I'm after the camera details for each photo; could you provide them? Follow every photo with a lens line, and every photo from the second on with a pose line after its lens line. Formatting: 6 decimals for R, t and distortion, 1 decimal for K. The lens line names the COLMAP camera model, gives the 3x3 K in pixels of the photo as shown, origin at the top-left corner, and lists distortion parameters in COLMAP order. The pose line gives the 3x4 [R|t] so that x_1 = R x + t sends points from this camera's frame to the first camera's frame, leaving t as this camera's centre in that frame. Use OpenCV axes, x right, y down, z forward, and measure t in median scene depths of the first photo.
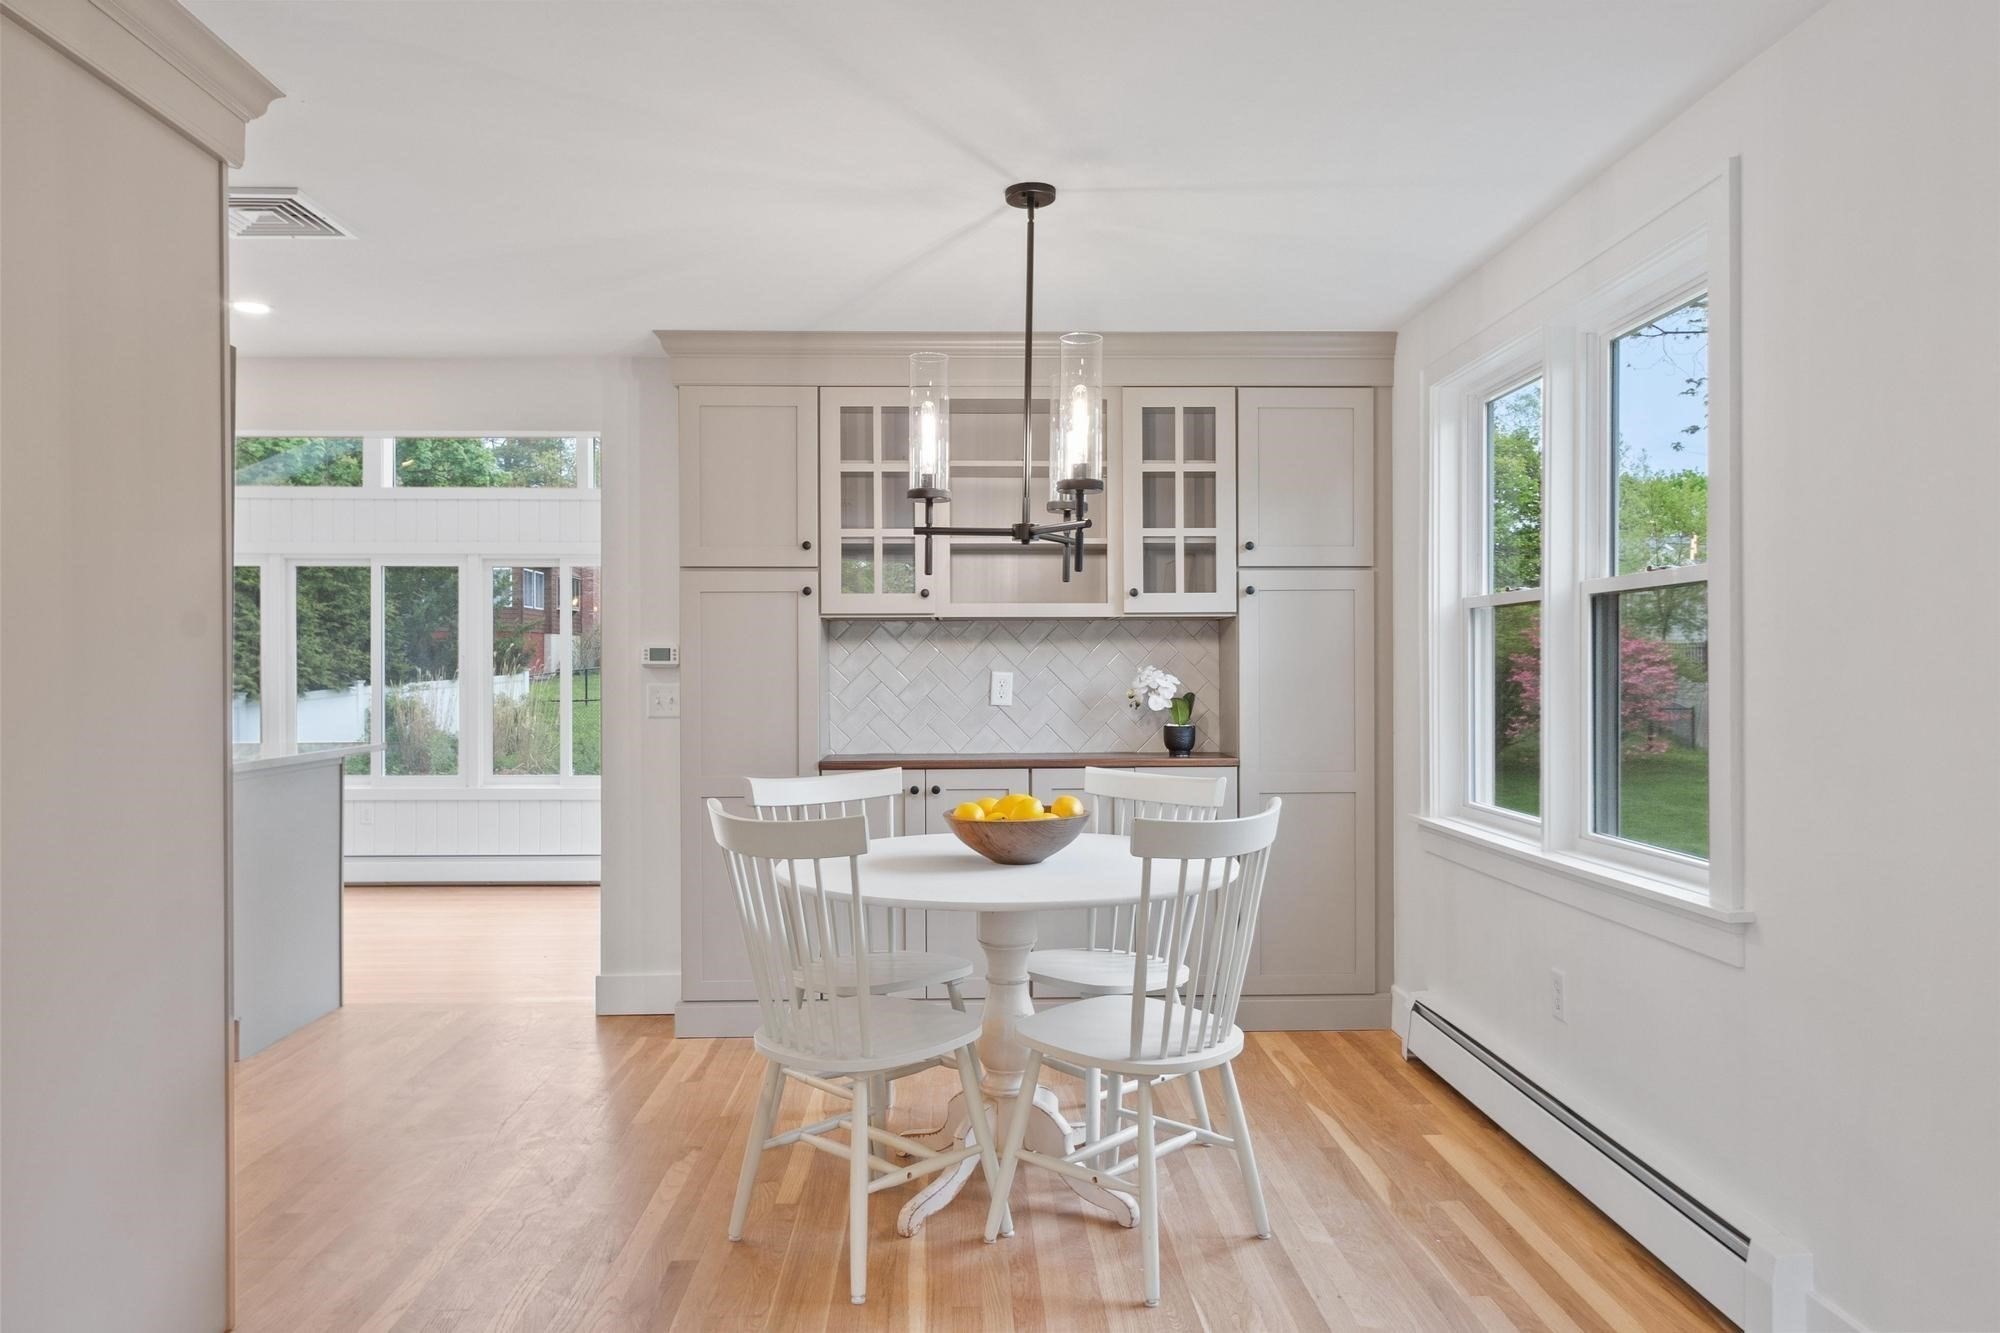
lens RADIAL K [[1336.2, 0, 992.3], [0, 1336.2, 671.0], [0, 0, 1]] dist [-0.001486, -0.001336]
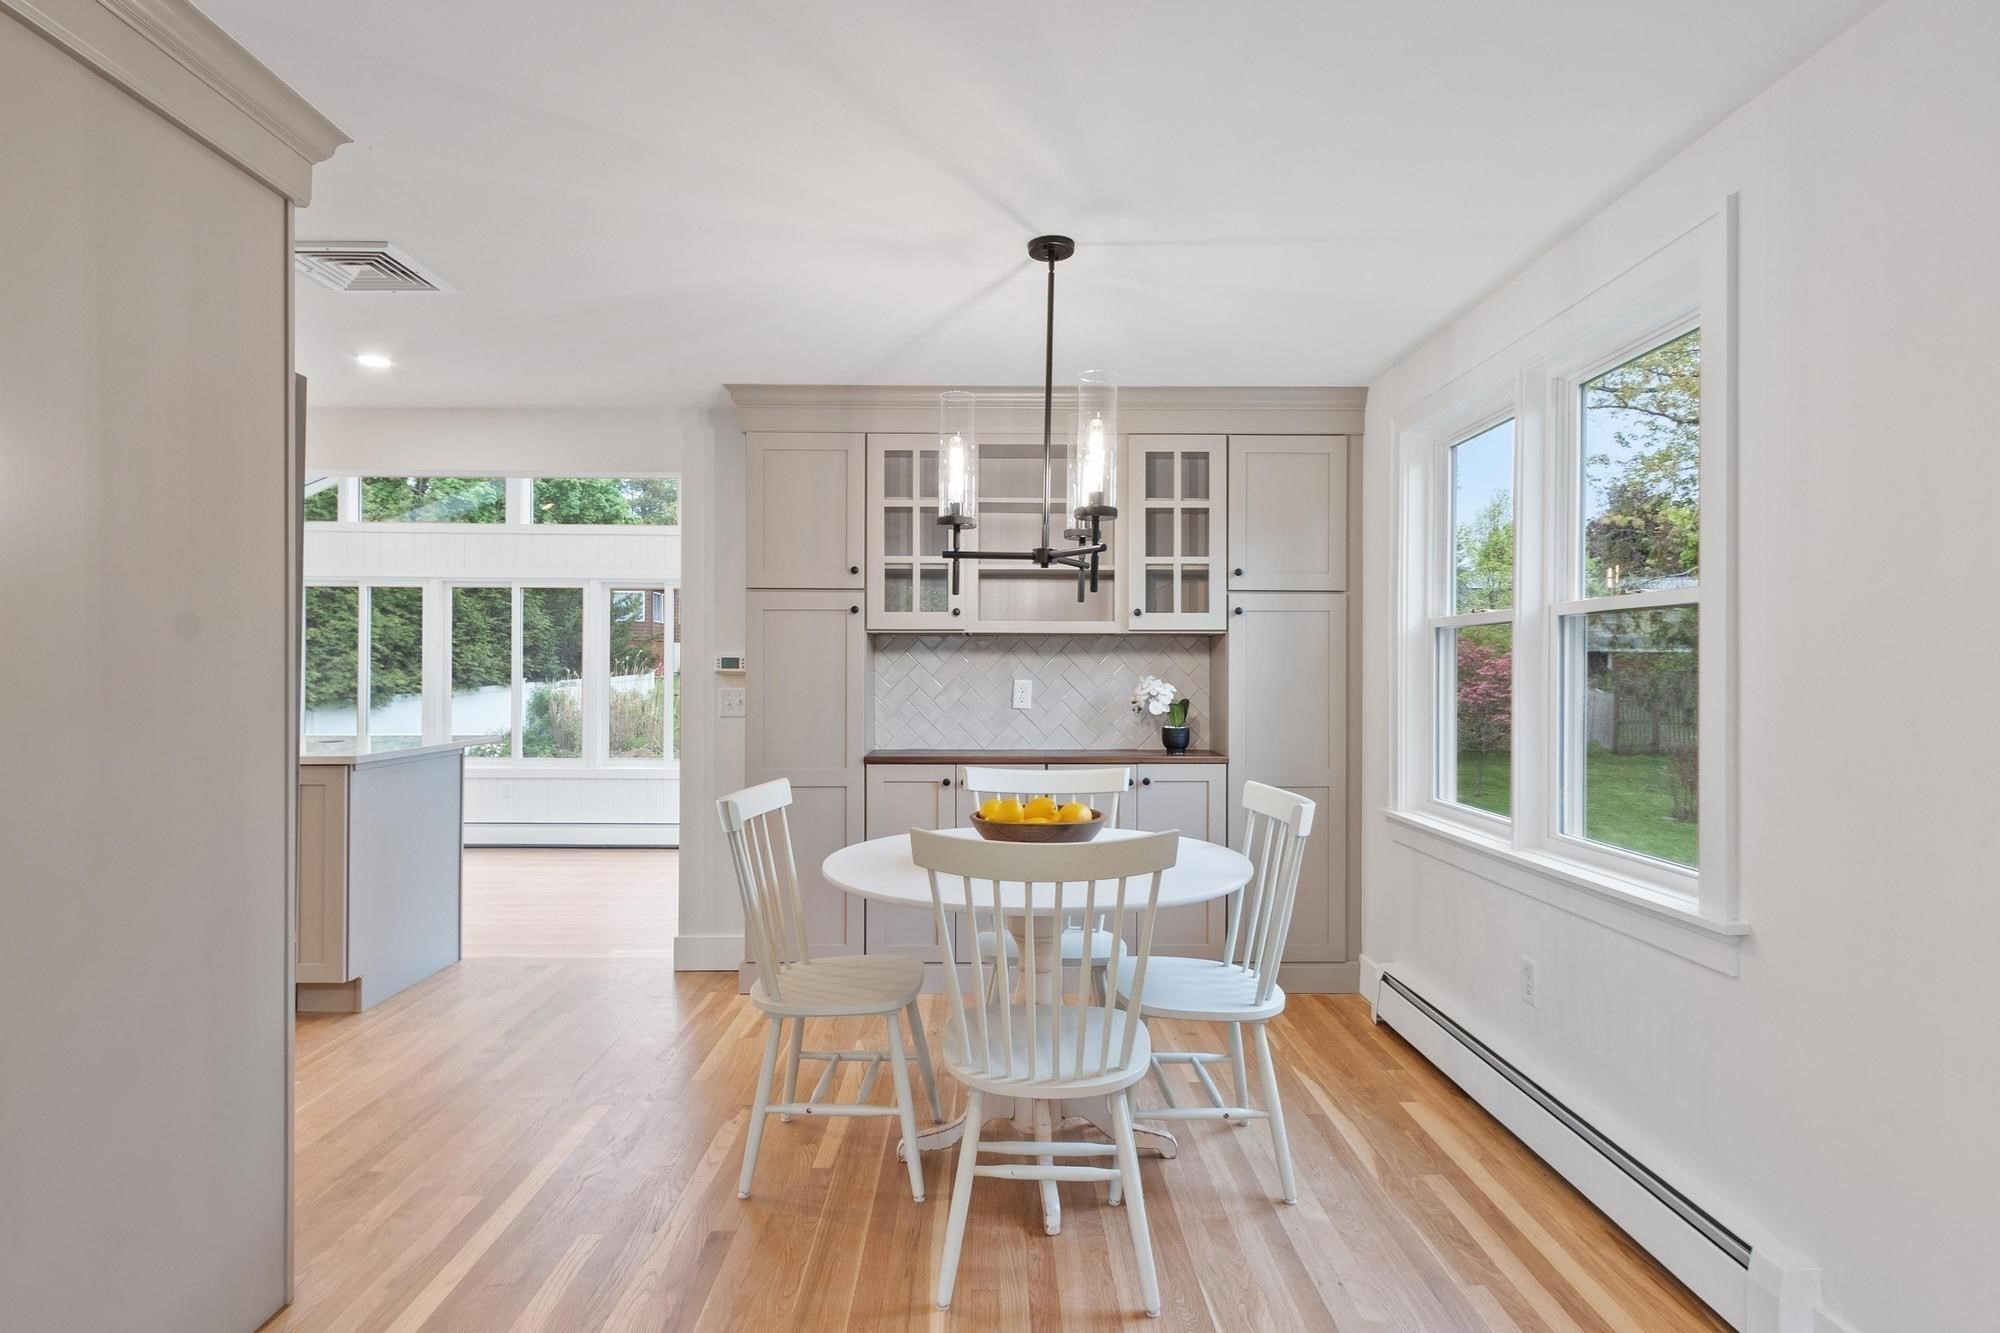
lens RADIAL K [[1029.7, 0, 998.6], [0, 1029.7, 673.1], [0, 0, 1]] dist [0.000467, 0.000131]
pose [[0.999844, 0.006210, -0.016529, 0.001173], [-0.006208, 0.999981, 0.000171, -0.005775], [0.016530, -0.000068, 0.999863, 0.110553]]
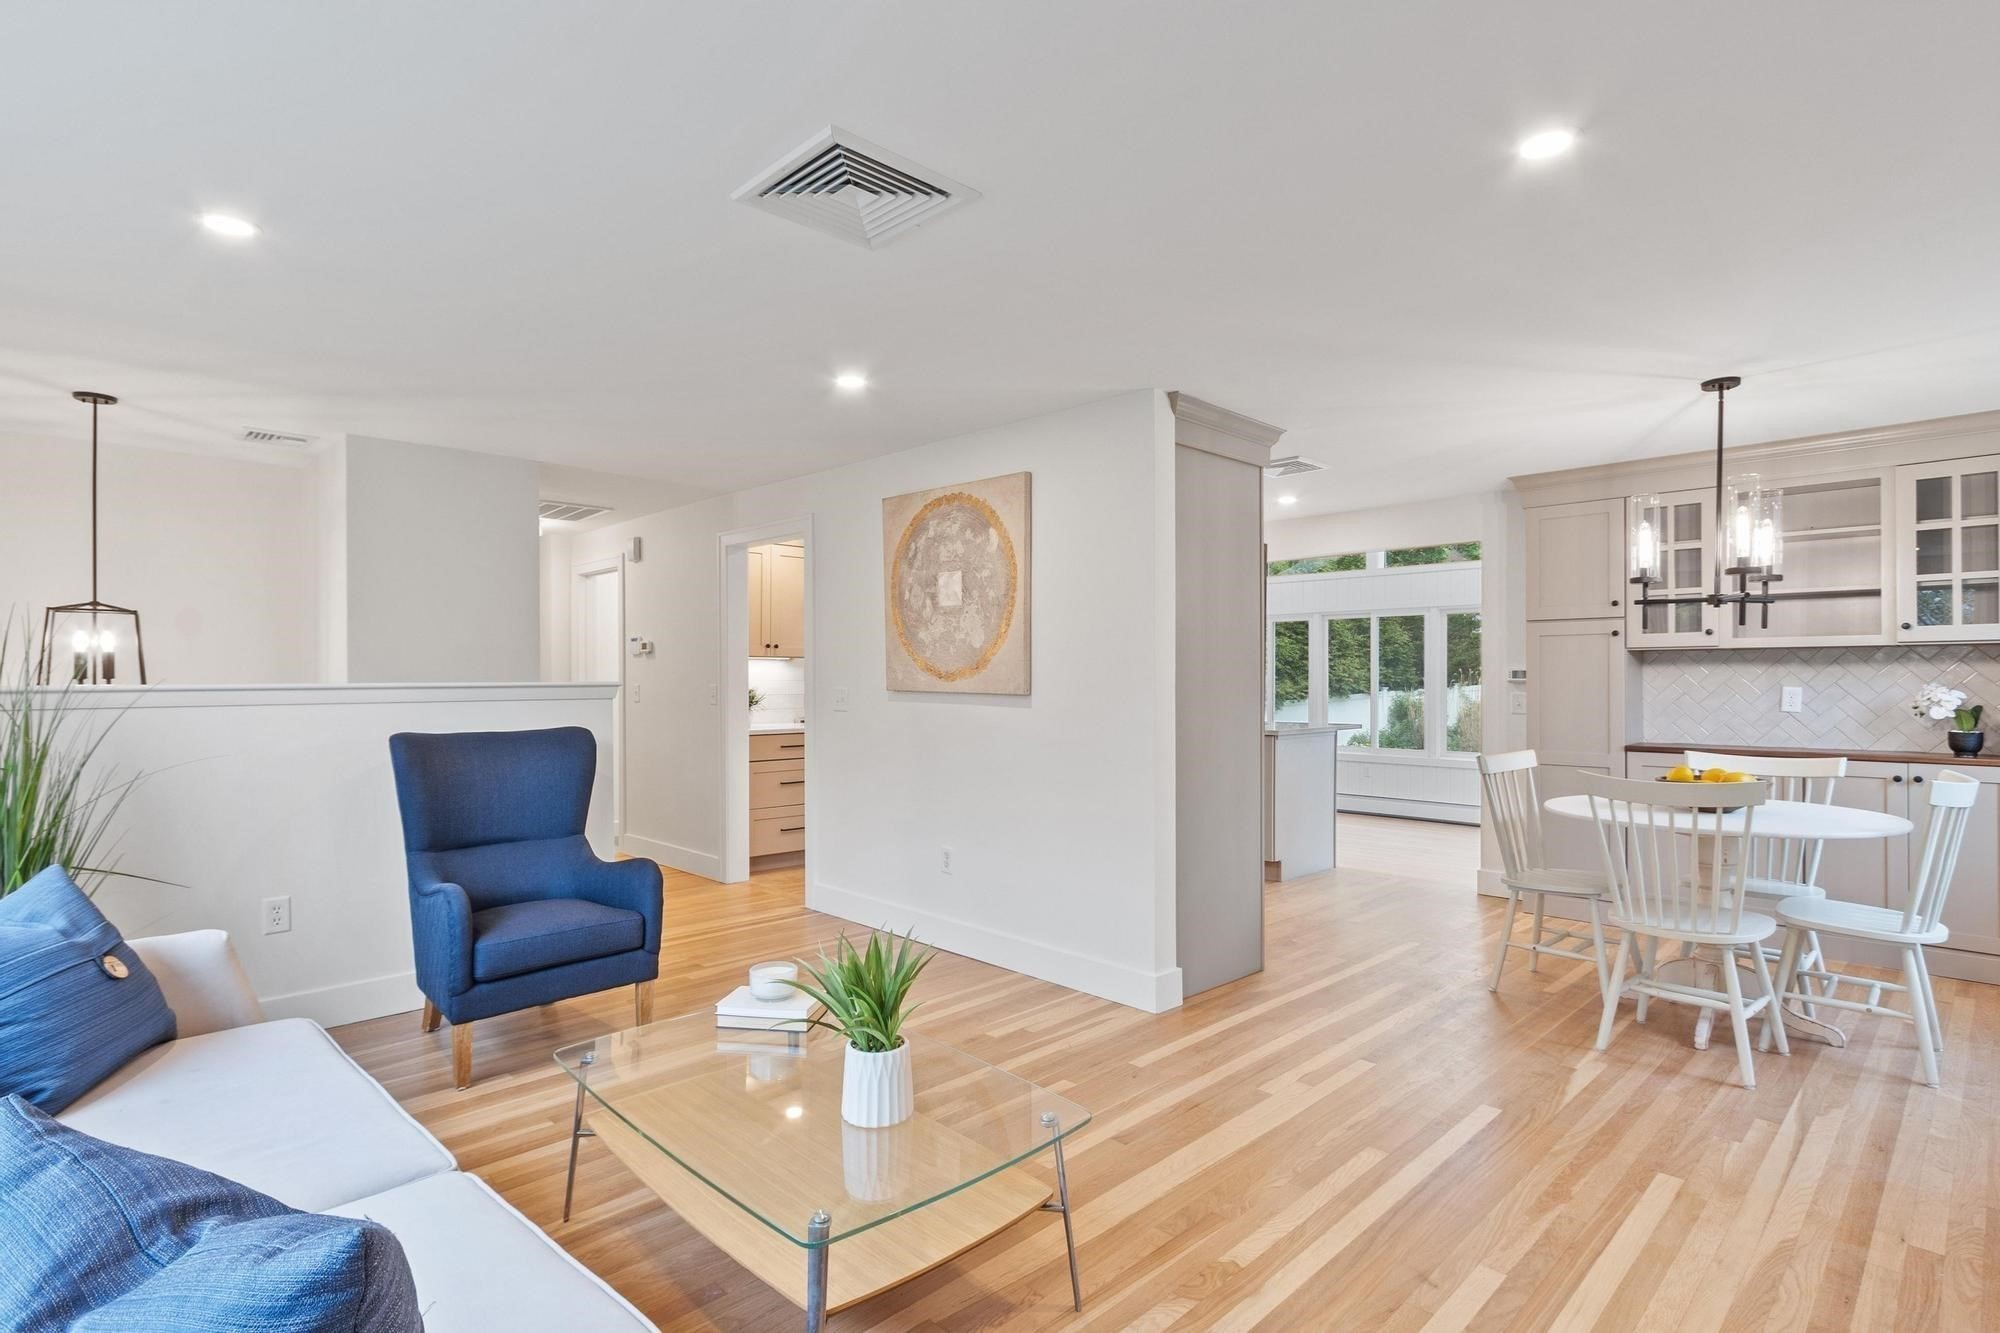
lens RADIAL K [[988.8, 0, 1001.2], [0, 988.8, 680.2], [0, 0, 1]] dist [-0.000519, -0.000025]
pose [[0.679968, 0.001676, -0.733240, 0.214655], [-0.001585, 0.999998, 0.000815, -0.006306], [0.733240, 0.000608, 0.679970, -0.283023]]
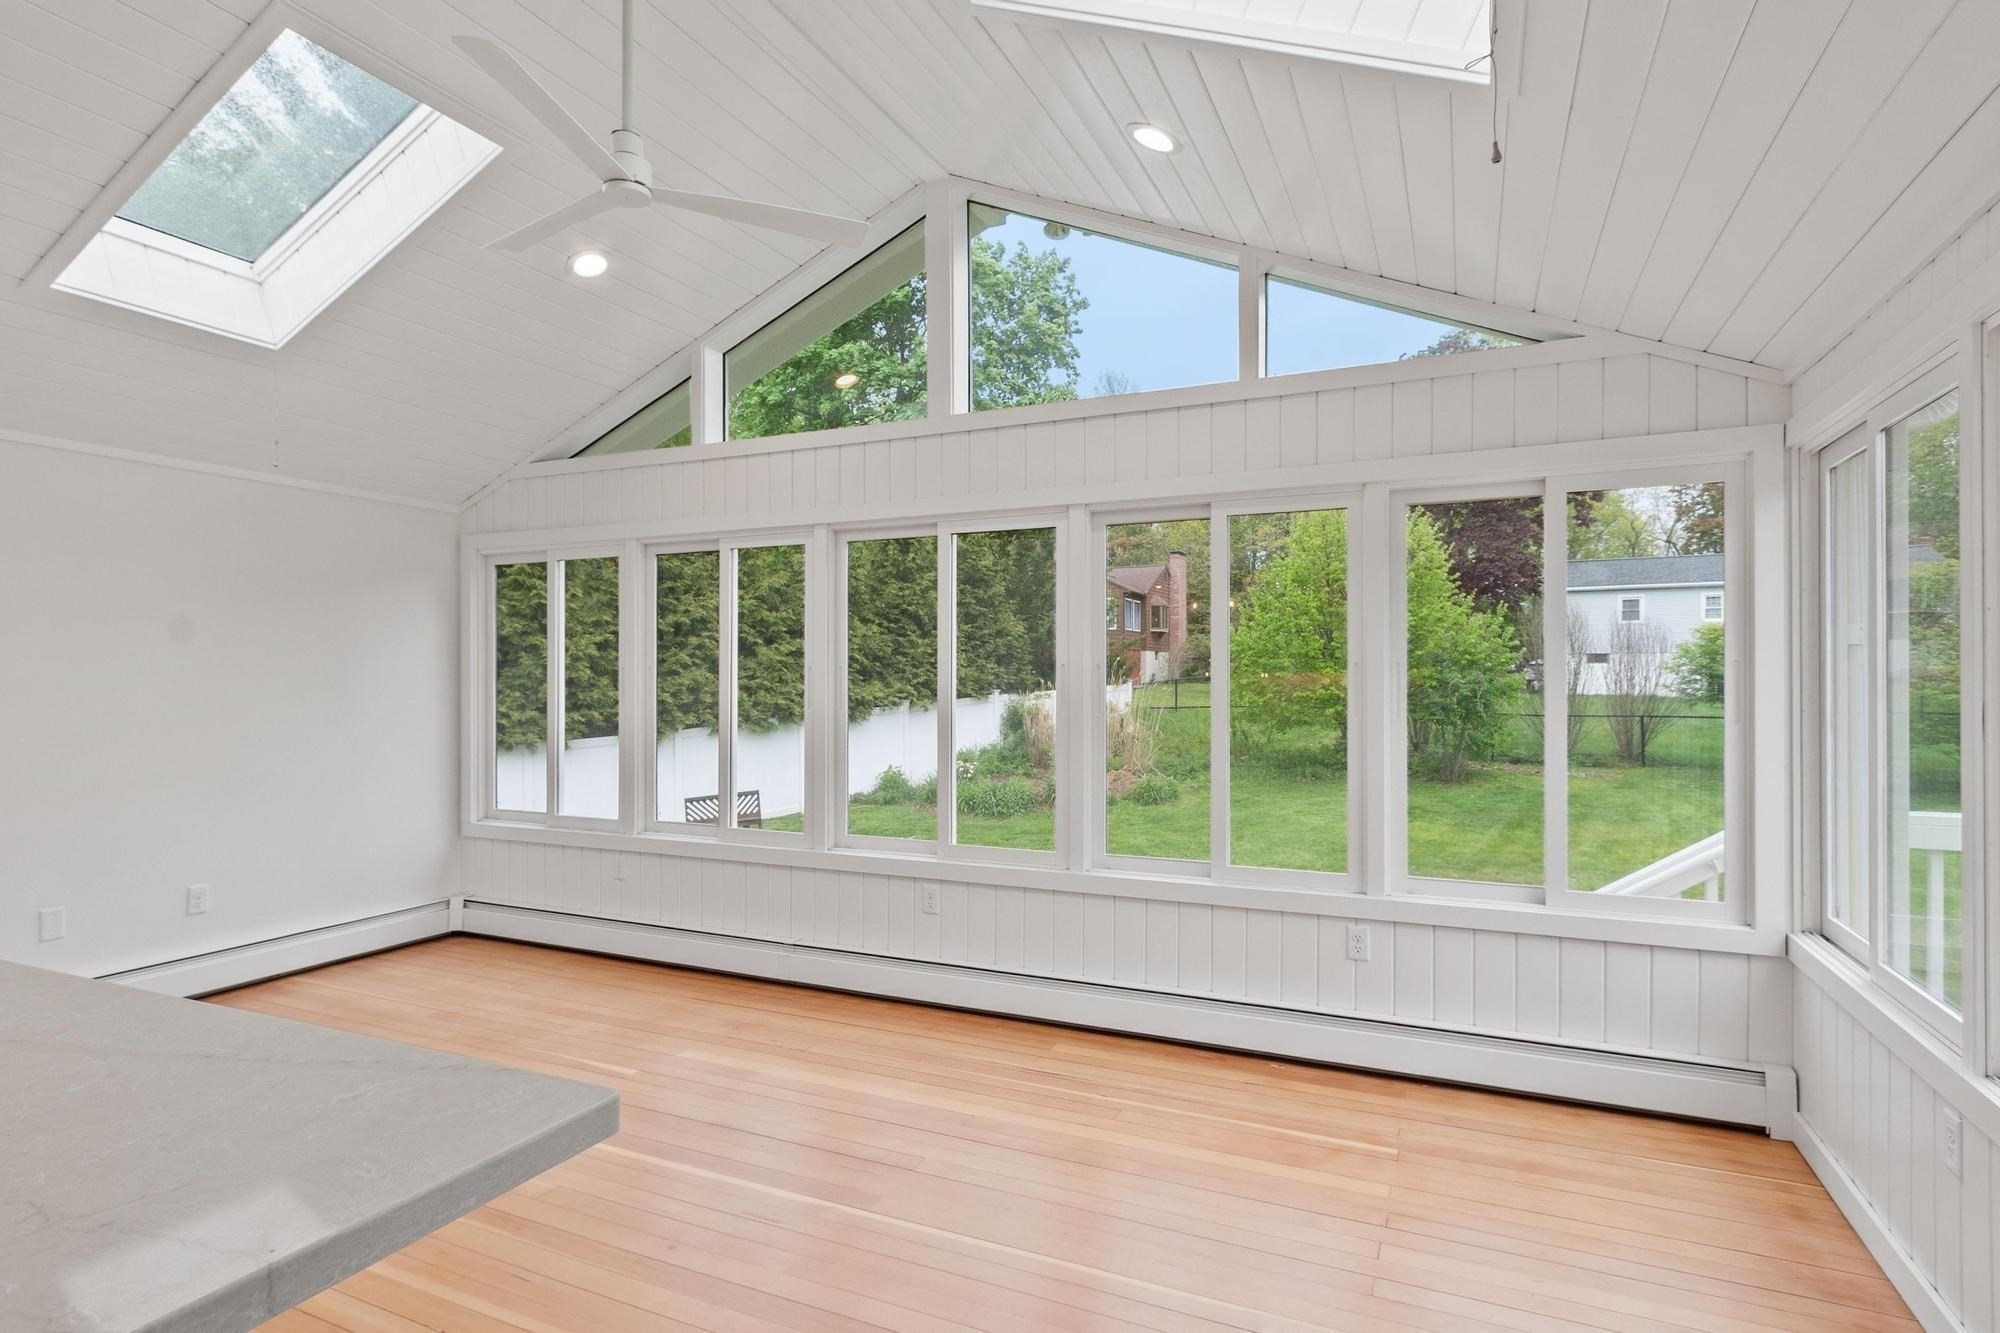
lens RADIAL K [[1029.7, 0, 998.6], [0, 1029.7, 673.1], [0, 0, 1]] dist [0.000467, 0.000131]
pose [[0.897170, -0.004649, -0.441661, -0.402304], [0.000887, 0.999962, -0.008723, 0.000519], [0.441684, 0.007434, 0.897140, 1.065781]]
